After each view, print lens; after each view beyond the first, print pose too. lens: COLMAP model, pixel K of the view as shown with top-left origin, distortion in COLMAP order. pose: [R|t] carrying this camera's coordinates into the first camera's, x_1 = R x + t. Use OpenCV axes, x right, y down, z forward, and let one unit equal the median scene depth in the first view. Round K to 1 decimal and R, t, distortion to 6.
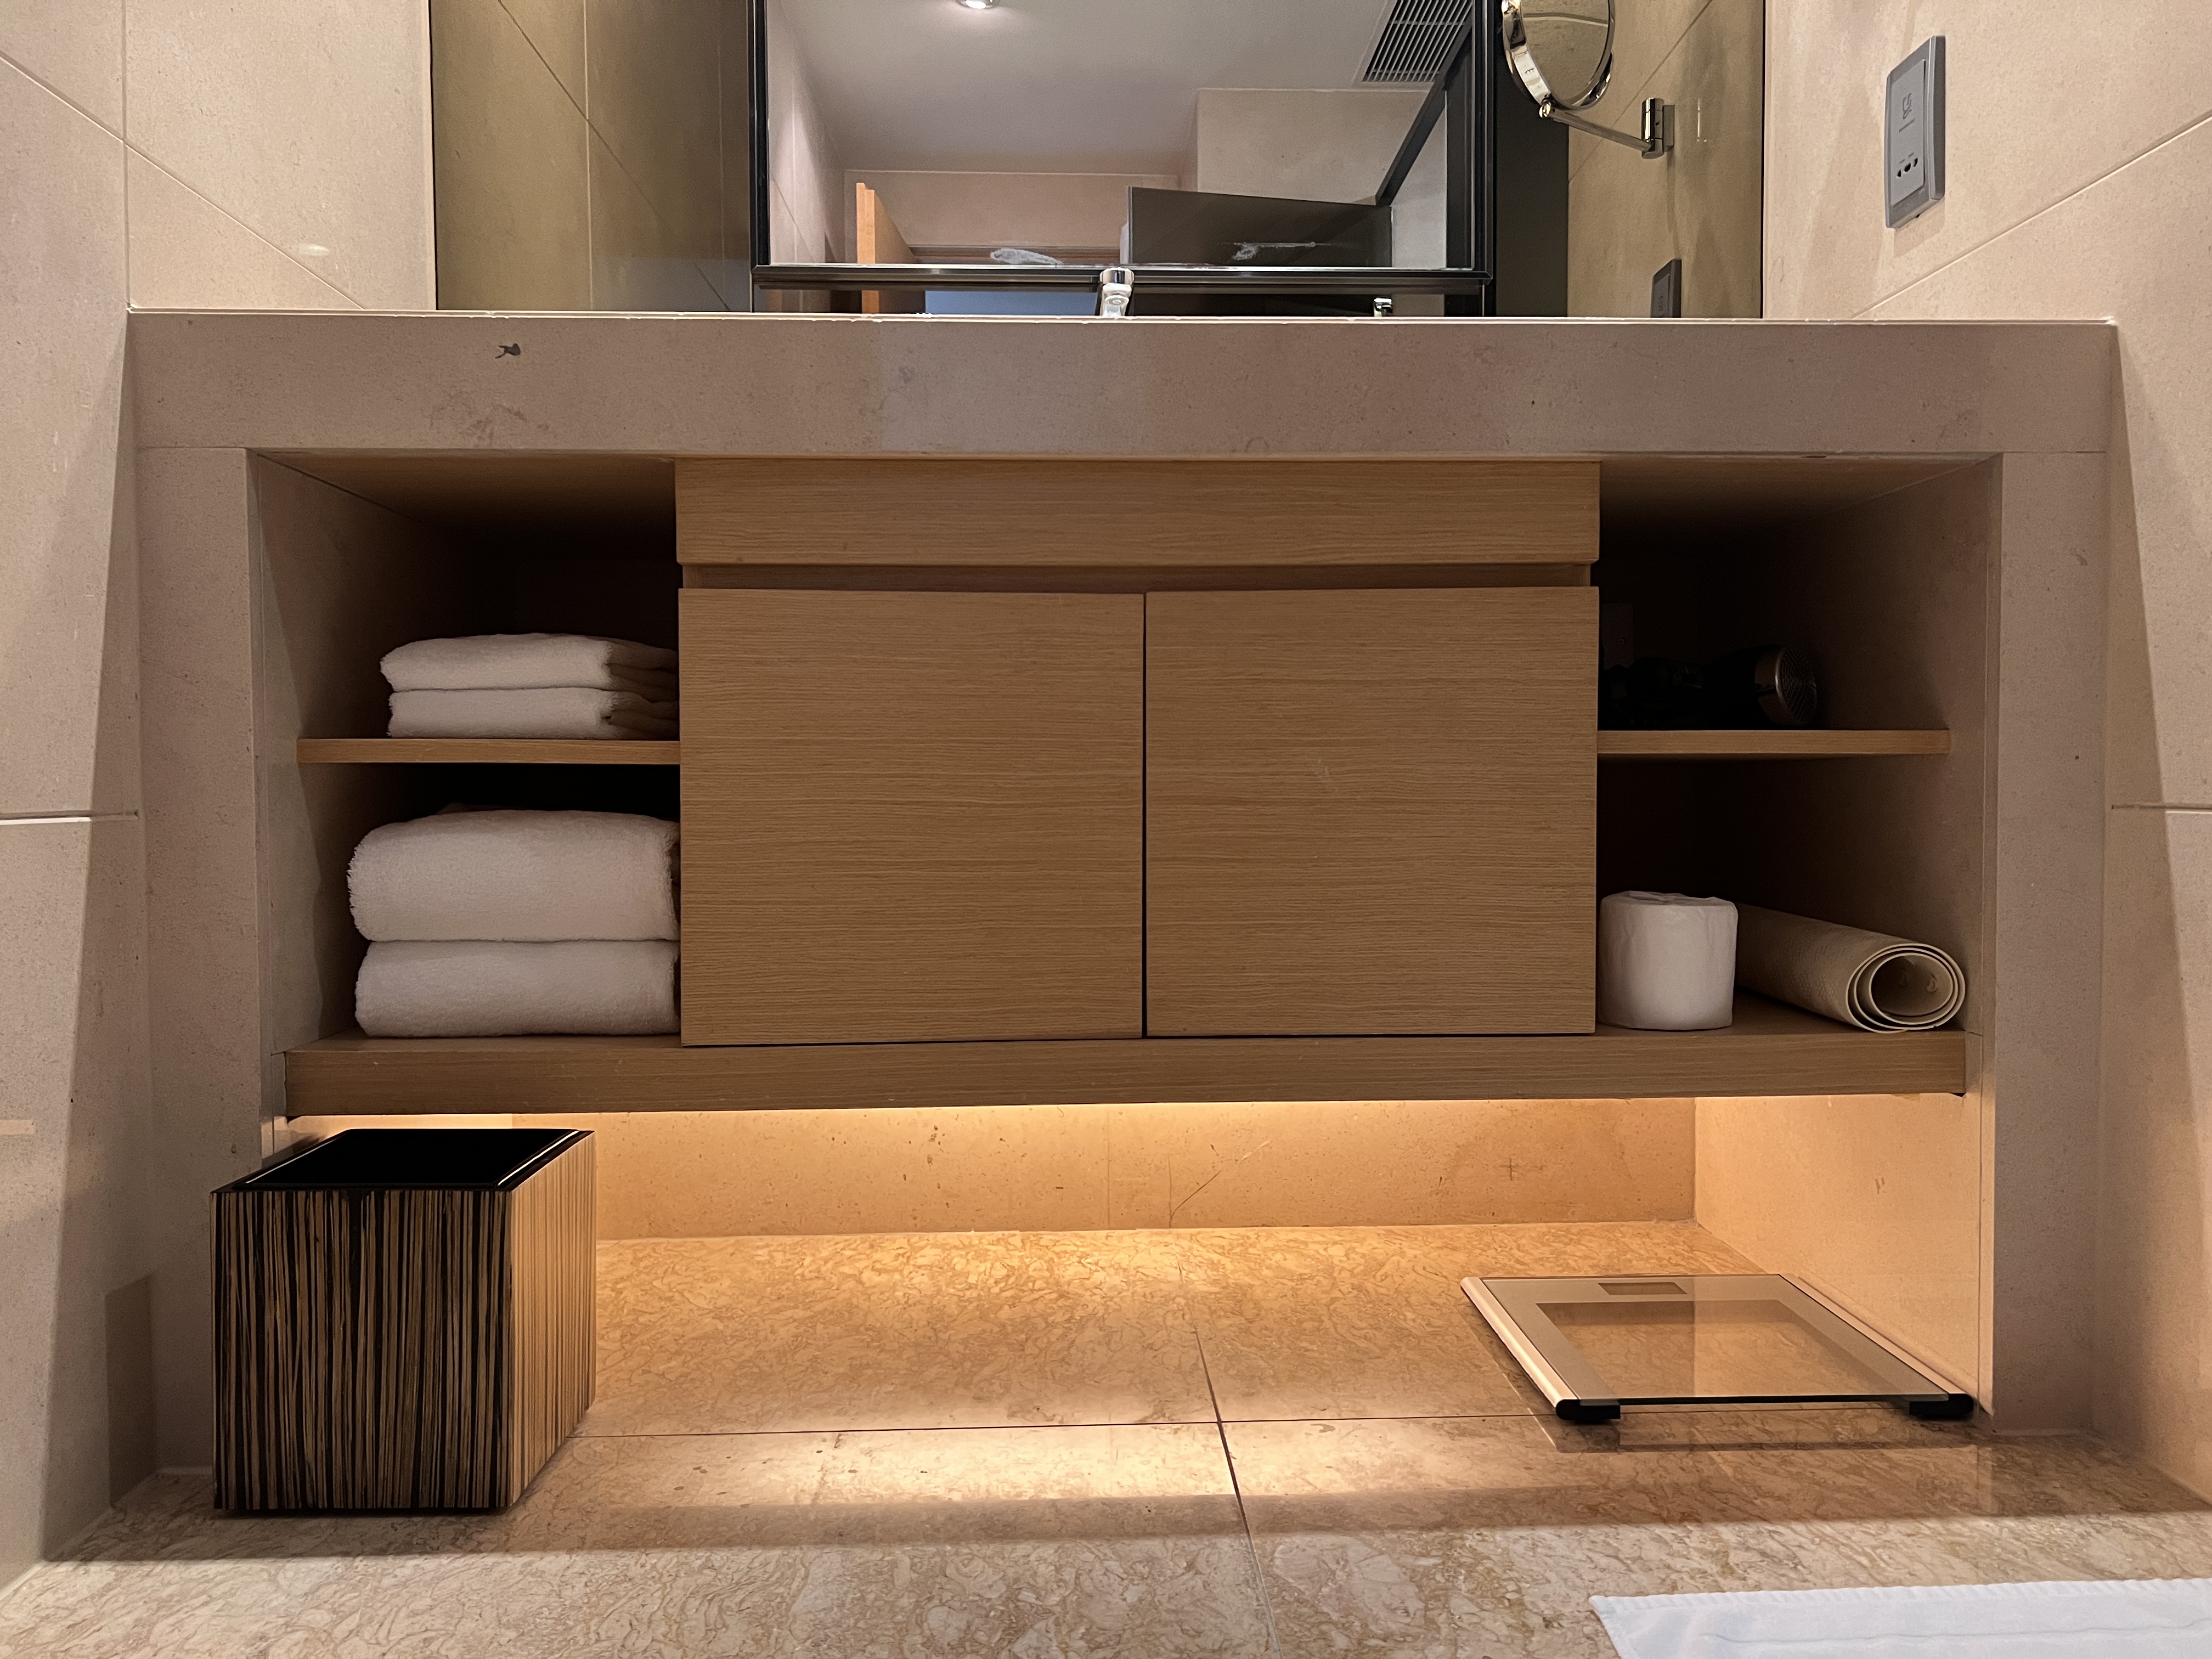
lens RADIAL K [[1630.1, 0, 1128.4], [0, 1630.1, 870.9], [0, 0, 1]] dist [0.040581, -0.047057]
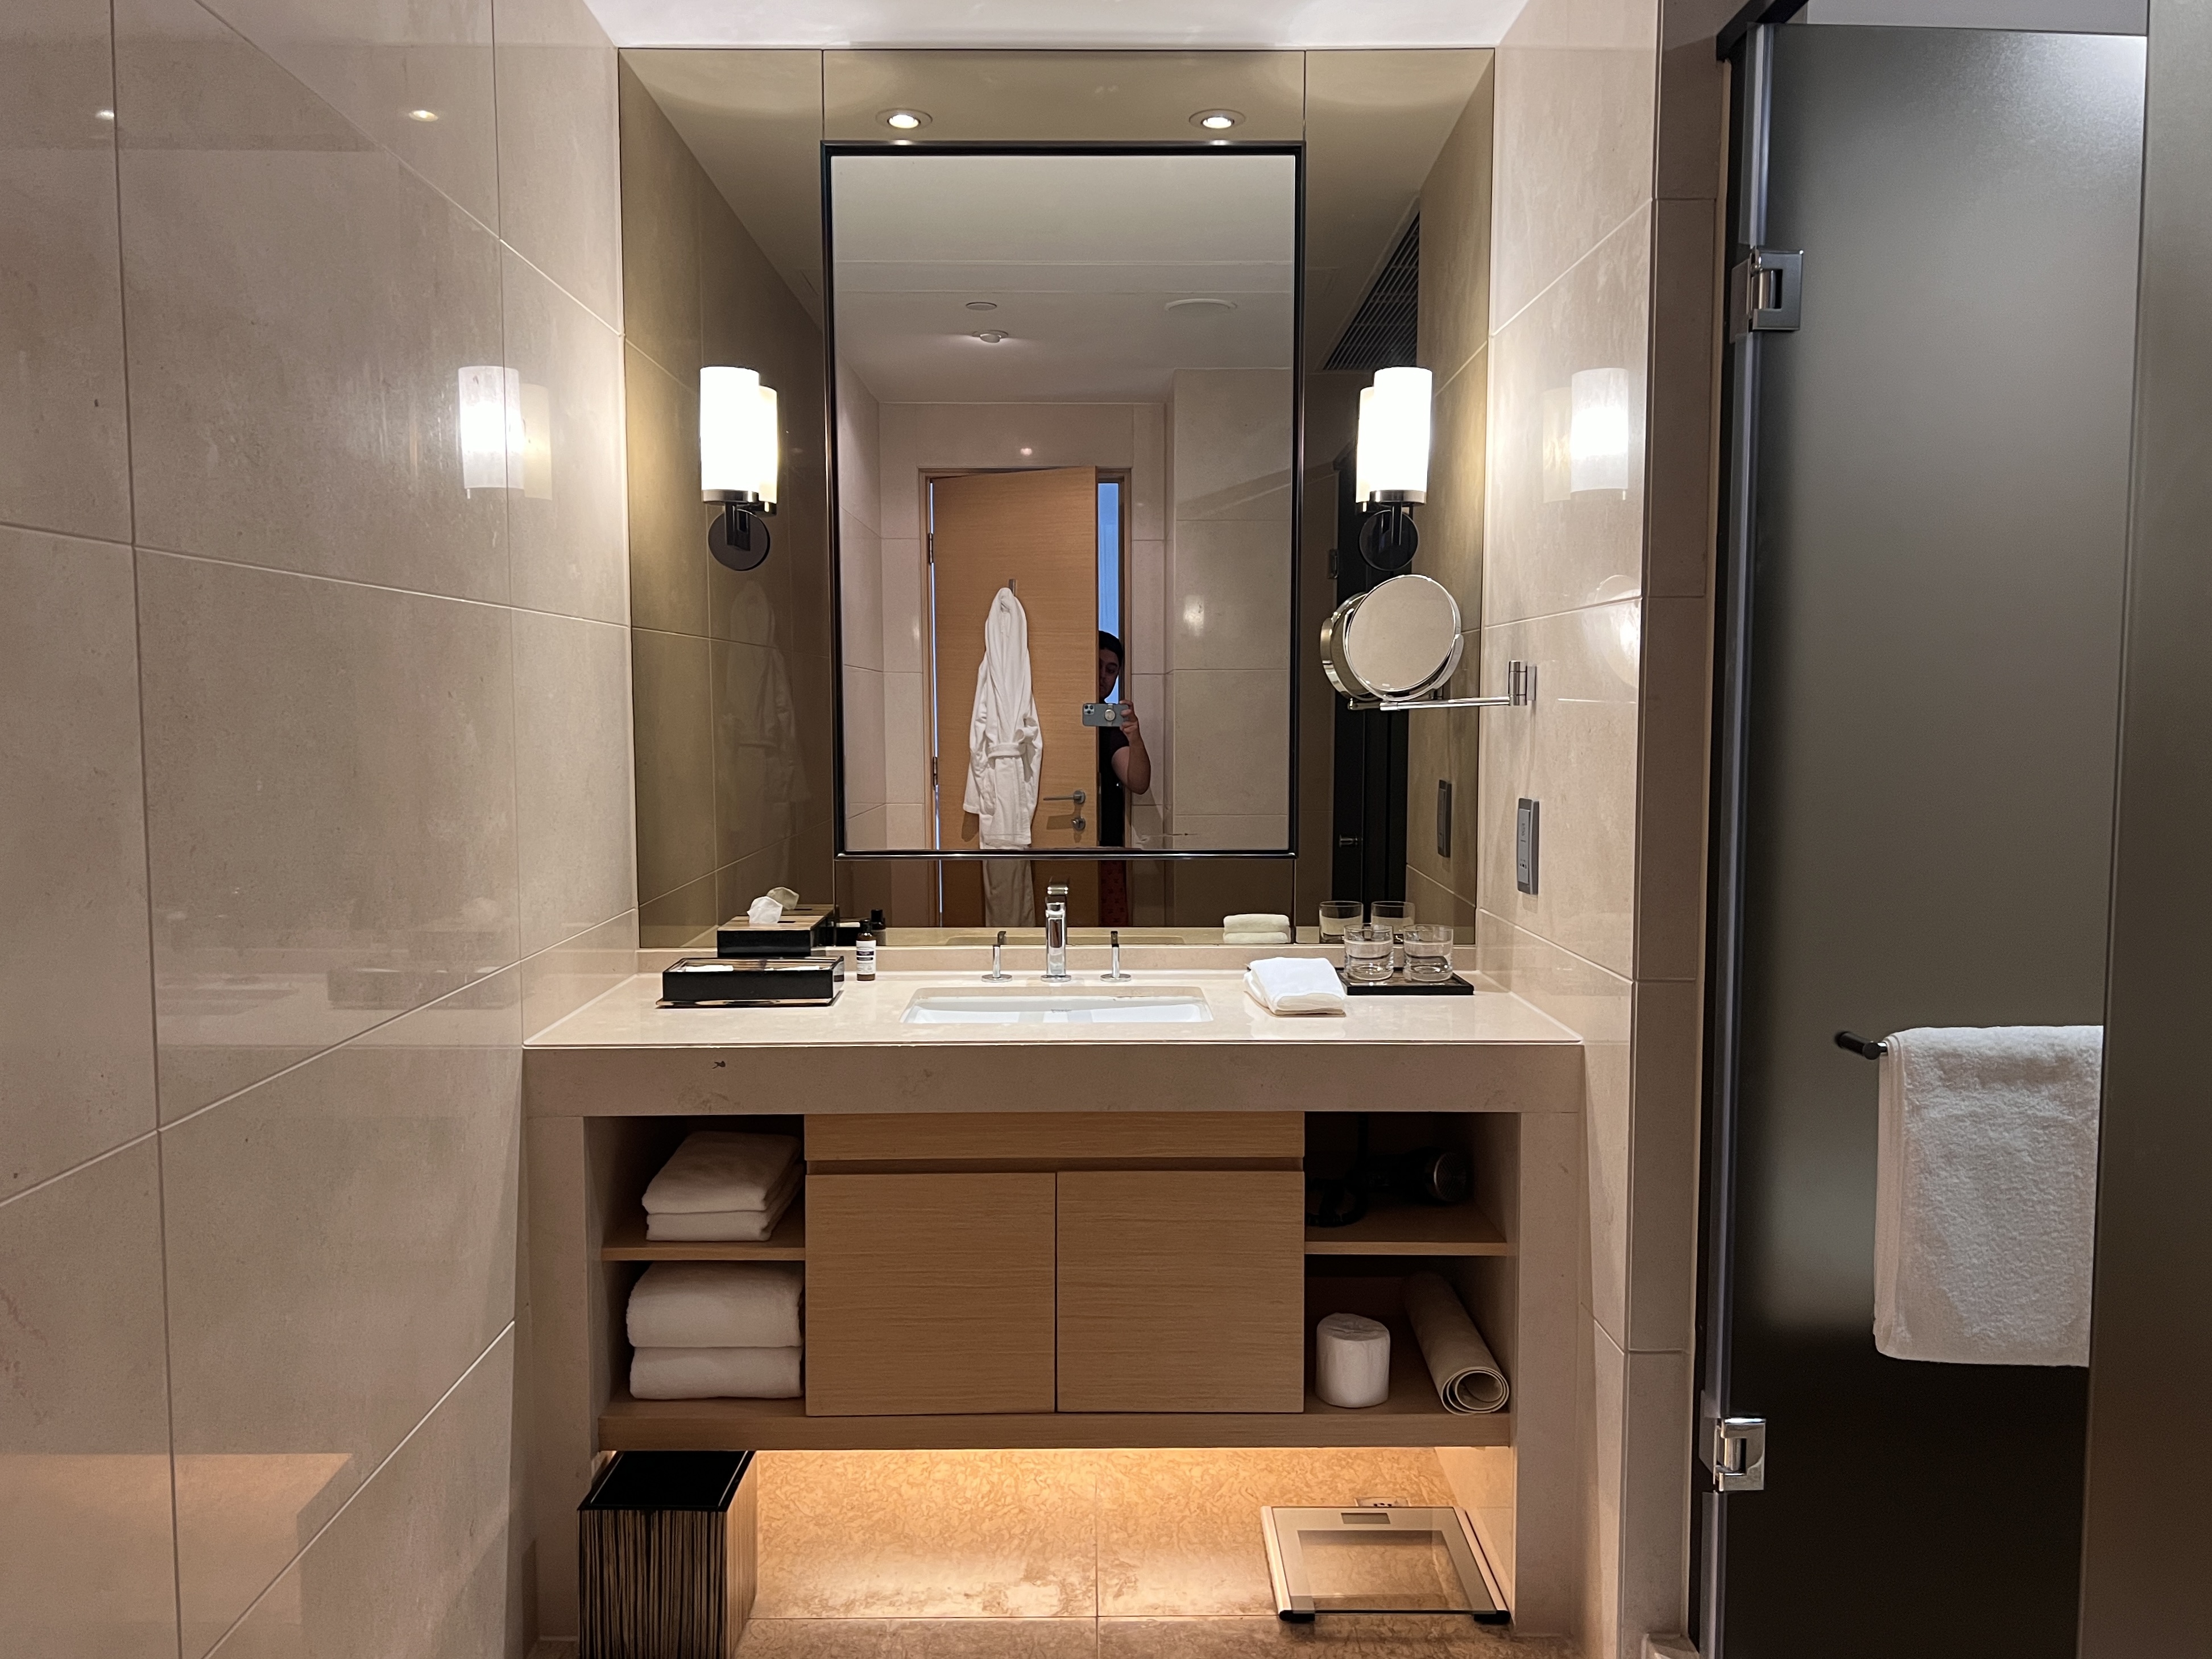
lens RADIAL K [[1753.9, 0, 1107.5], [0, 1753.9, 831.5], [0, 0, 1]] dist [0.032472, -0.022253]
pose [[0.999243, 0.005312, -0.038525, 0.137881], [-0.003545, 0.998945, 0.045783, -0.629495], [0.038728, -0.045612, 0.998208, -0.925703]]
